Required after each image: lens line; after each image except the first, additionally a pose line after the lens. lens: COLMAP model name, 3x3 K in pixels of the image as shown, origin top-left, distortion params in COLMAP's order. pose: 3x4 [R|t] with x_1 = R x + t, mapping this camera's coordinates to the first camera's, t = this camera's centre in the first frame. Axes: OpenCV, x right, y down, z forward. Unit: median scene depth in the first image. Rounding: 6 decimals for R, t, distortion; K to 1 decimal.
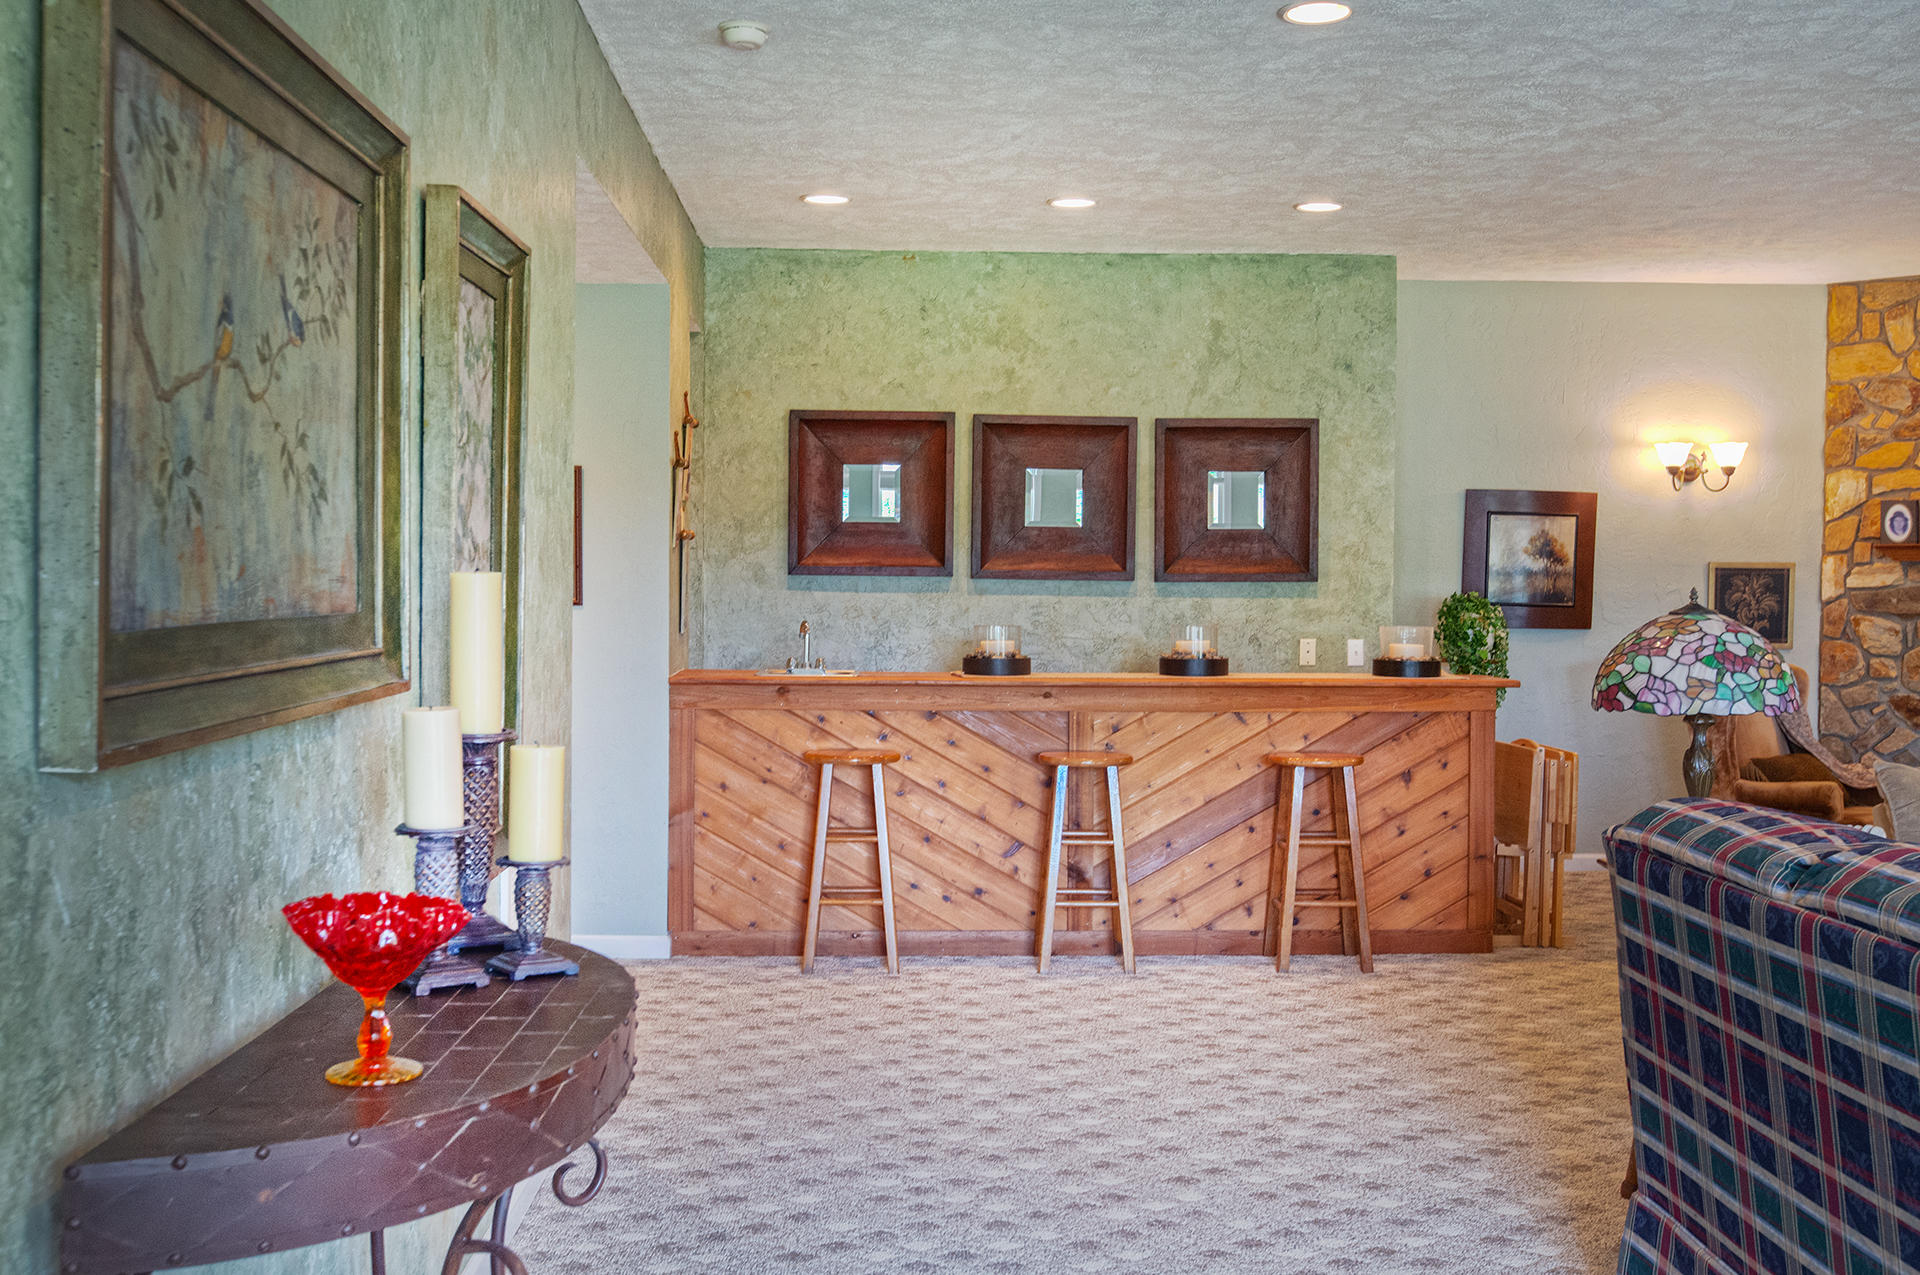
lens RADIAL K [[1861.7, 0, 958.5], [0, 1861.7, 620.4], [0, 0, 1]] dist [-0.009140, 0.000000]
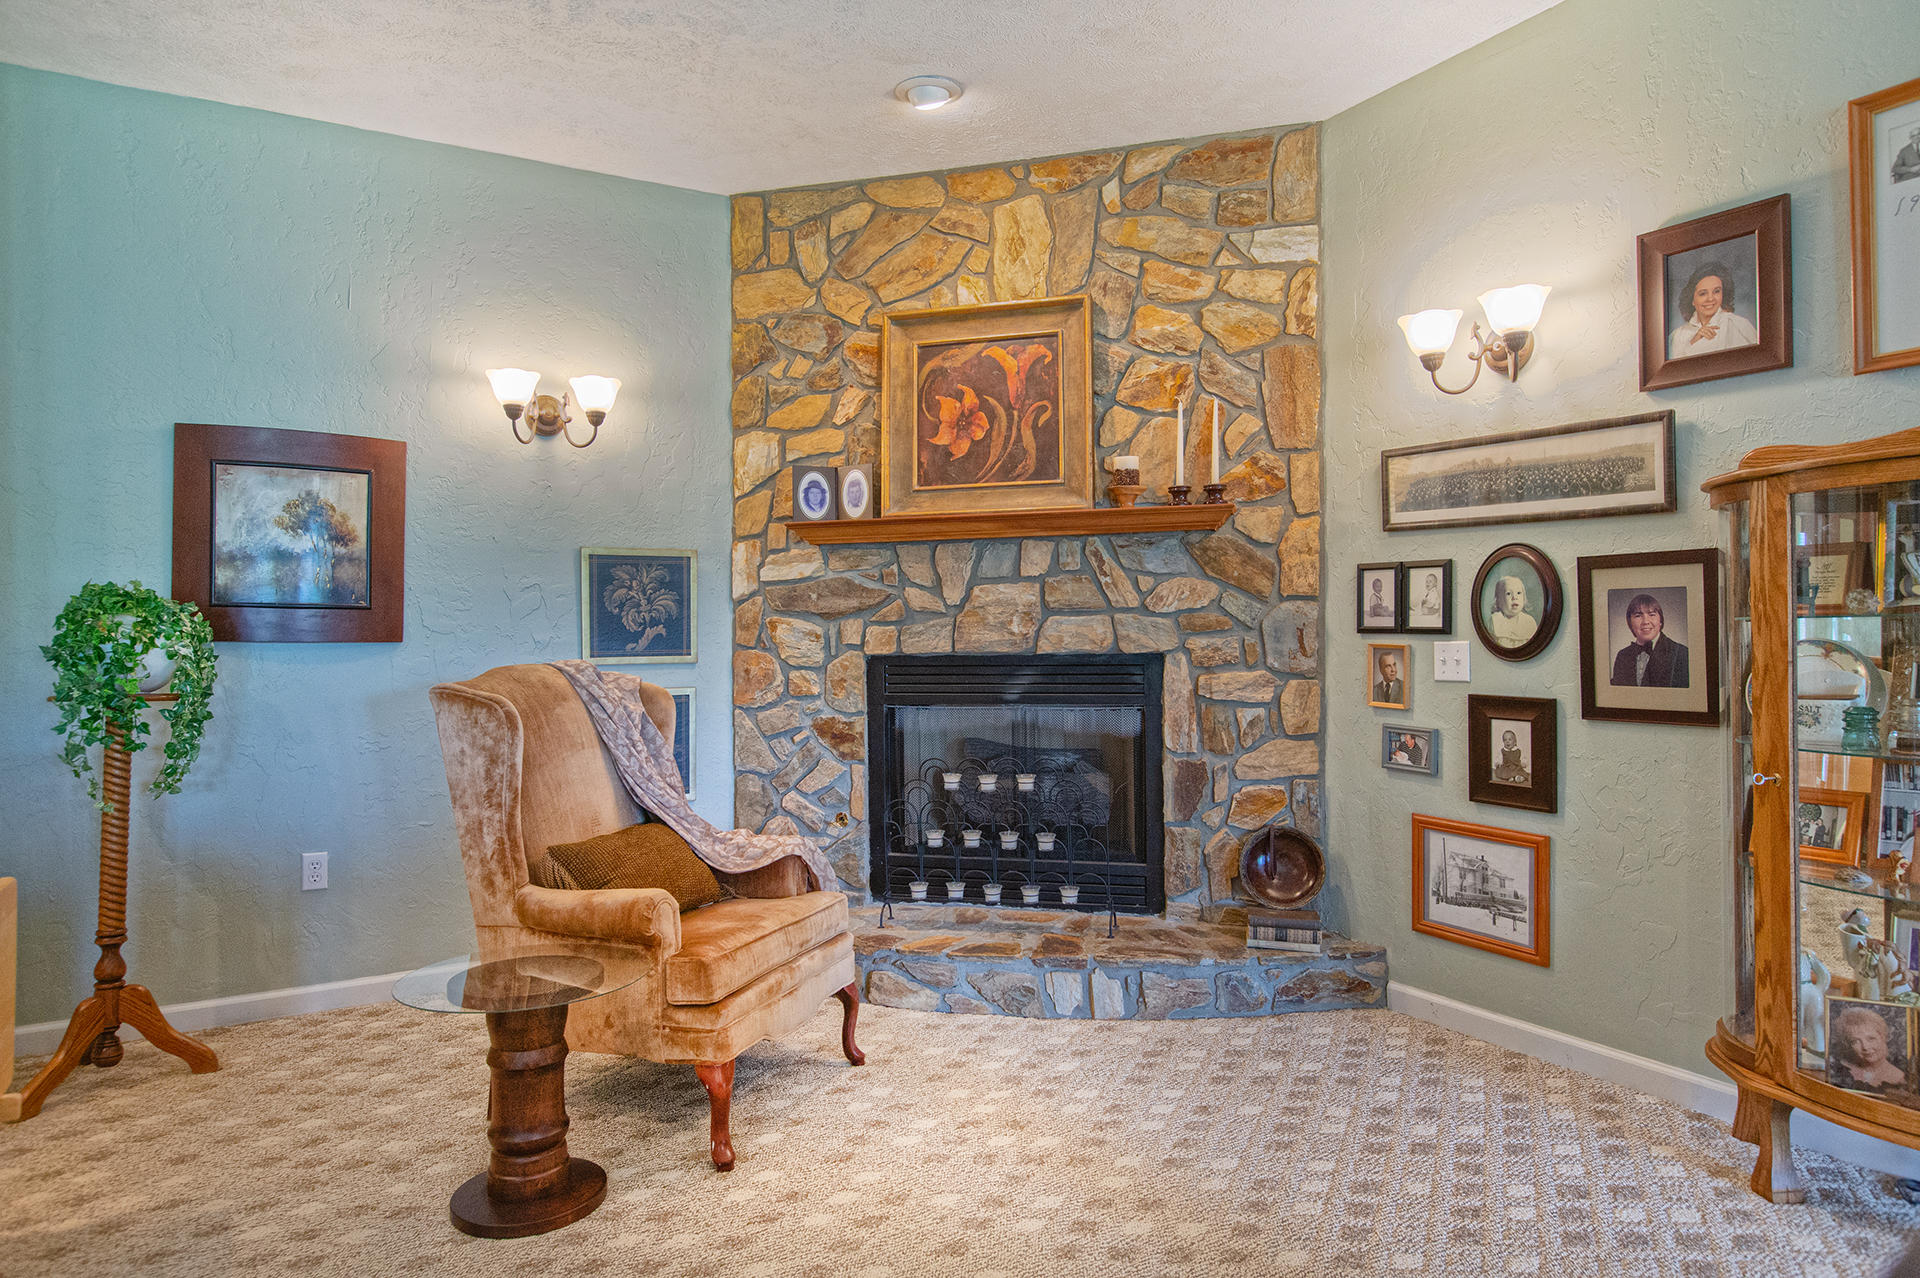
lens RADIAL K [[1216.5, 0, 962.5], [0, 1216.5, 634.4], [0, 0, 1]] dist [0.001635, 0.000036]
pose [[0.874808, -0.017804, 0.484142, 0.306760], [0.028187, 0.999502, -0.014175, 0.014160], [-0.483649, 0.026047, 0.874874, 0.516380]]
